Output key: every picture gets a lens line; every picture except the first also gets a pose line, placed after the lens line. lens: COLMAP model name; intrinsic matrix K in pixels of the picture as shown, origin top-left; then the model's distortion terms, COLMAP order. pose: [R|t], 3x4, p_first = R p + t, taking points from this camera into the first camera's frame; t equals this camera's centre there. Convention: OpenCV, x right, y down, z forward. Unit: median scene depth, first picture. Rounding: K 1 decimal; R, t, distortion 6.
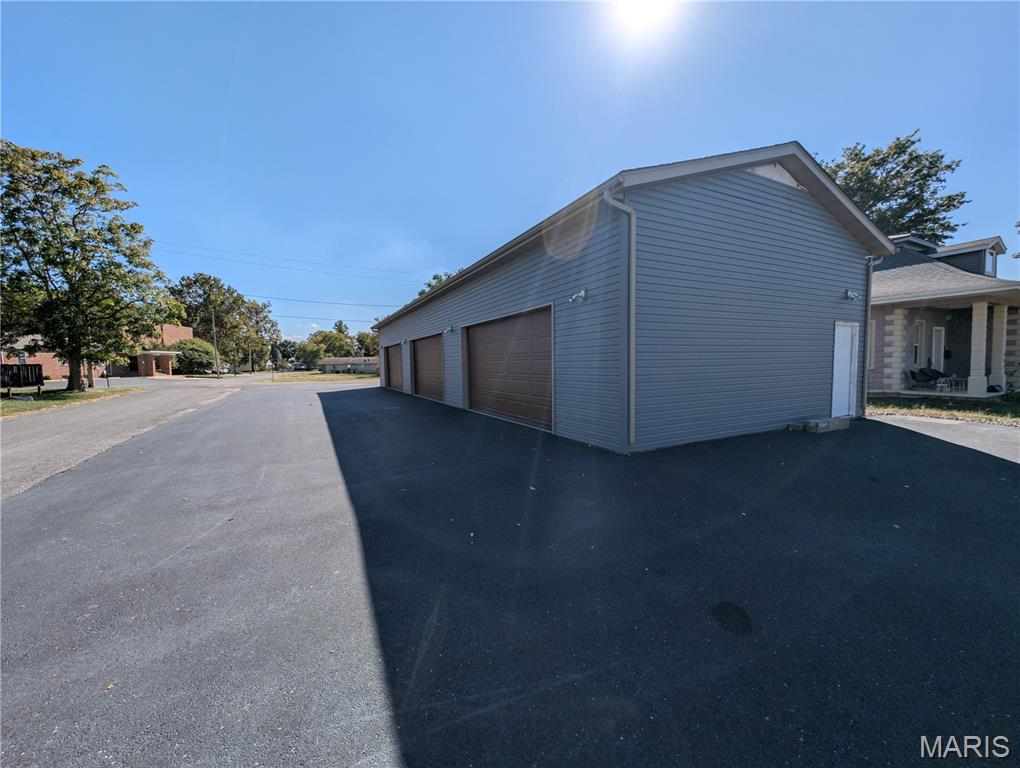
lens RADIAL K [[386.3, 0, 510.0], [0, 386.3, 384.0], [0, 0, 1]] dist [0.002068, 0.000335]
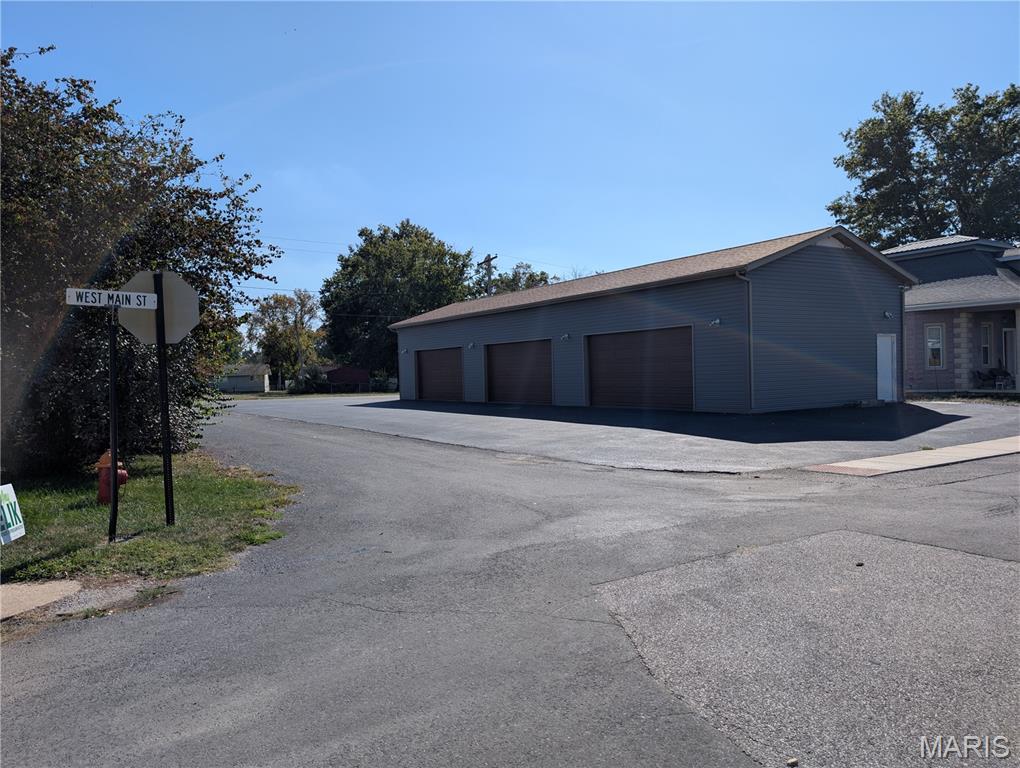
lens RADIAL K [[711.6, 0, 510.0], [0, 711.6, 384.0], [0, 0, 1]] dist [-0.000721, -0.002205]
pose [[0.995854, -0.011193, 0.090271, -0.404432], [0.014699, 0.999160, -0.038264, 0.056818], [-0.089767, 0.039432, 0.995182, -0.803745]]
